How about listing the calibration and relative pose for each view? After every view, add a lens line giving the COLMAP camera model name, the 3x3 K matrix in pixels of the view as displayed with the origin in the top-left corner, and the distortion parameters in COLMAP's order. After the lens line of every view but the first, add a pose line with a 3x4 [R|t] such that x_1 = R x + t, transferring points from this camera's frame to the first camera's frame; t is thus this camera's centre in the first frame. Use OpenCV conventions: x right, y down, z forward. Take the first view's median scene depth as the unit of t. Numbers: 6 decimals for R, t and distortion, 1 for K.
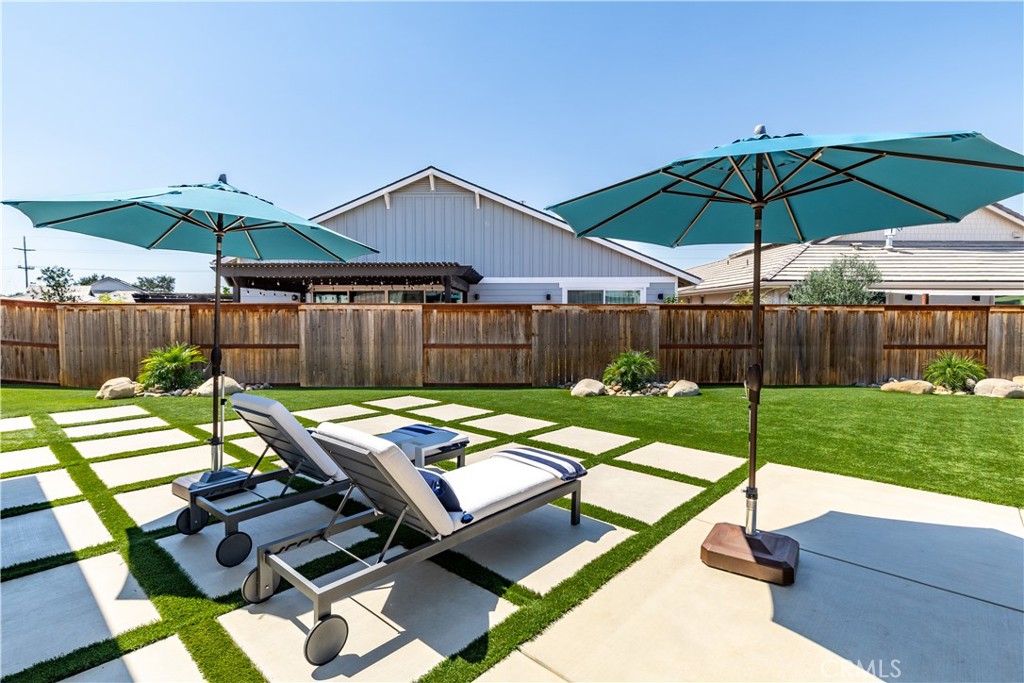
lens RADIAL K [[504.7, 0, 490.7], [0, 504.7, 332.4], [0, 0, 1]] dist [-0.005637, 0.001051]
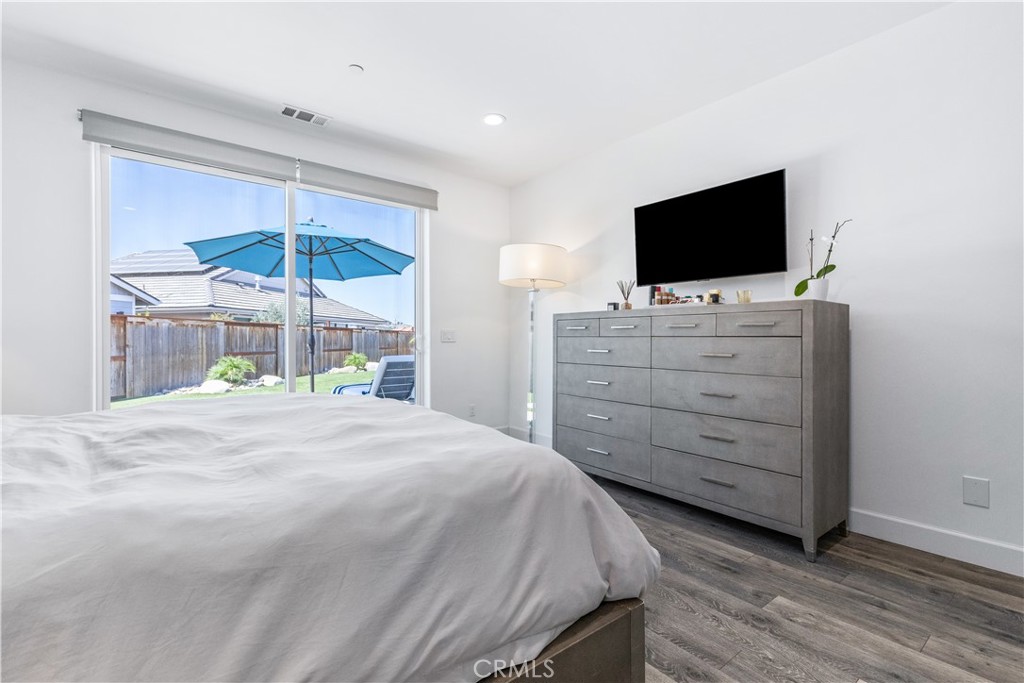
lens RADIAL K [[471.1, 0, 527.8], [0, 471.1, 344.9], [0, 0, 1]] dist [0.002437, -0.001260]
pose [[0.091165, -0.011805, 0.995766, -0.773466], [0.038218, 0.999235, 0.008347, 0.023363], [-0.995102, 0.037296, 0.091546, 0.132668]]
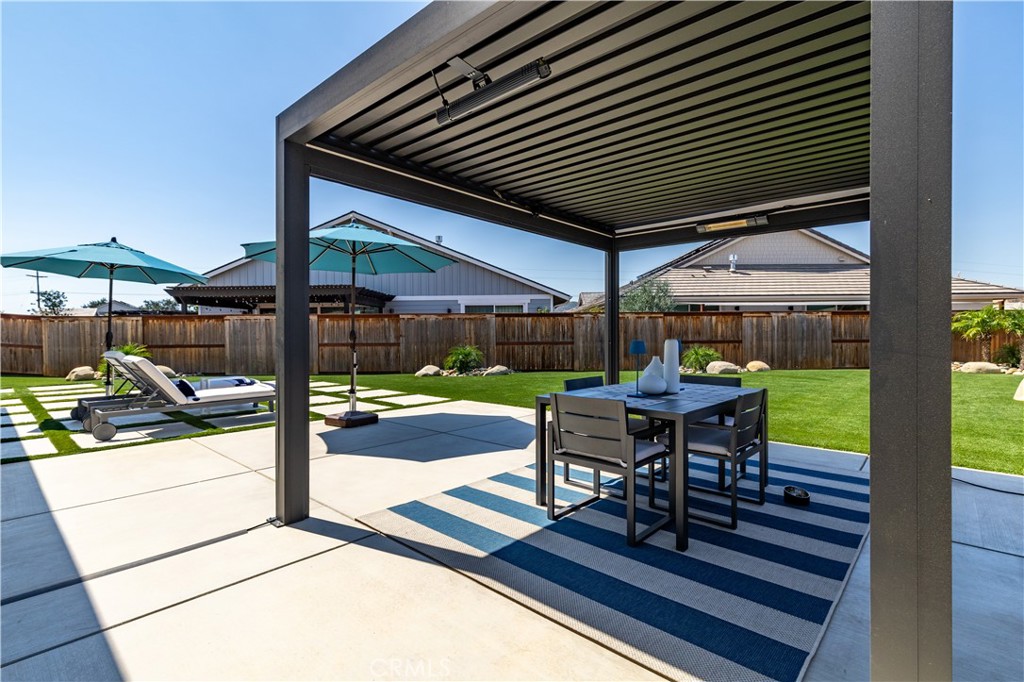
lens RADIAL K [[471.1, 0, 507.6], [0, 471.1, 326.9], [0, 0, 1]] dist [0.002437, -0.001260]
pose [[0.999406, -0.011530, 0.032482, 0.321181], [0.013097, 0.998740, -0.048448, 0.044515], [-0.031882, 0.048845, 0.998297, -0.286872]]
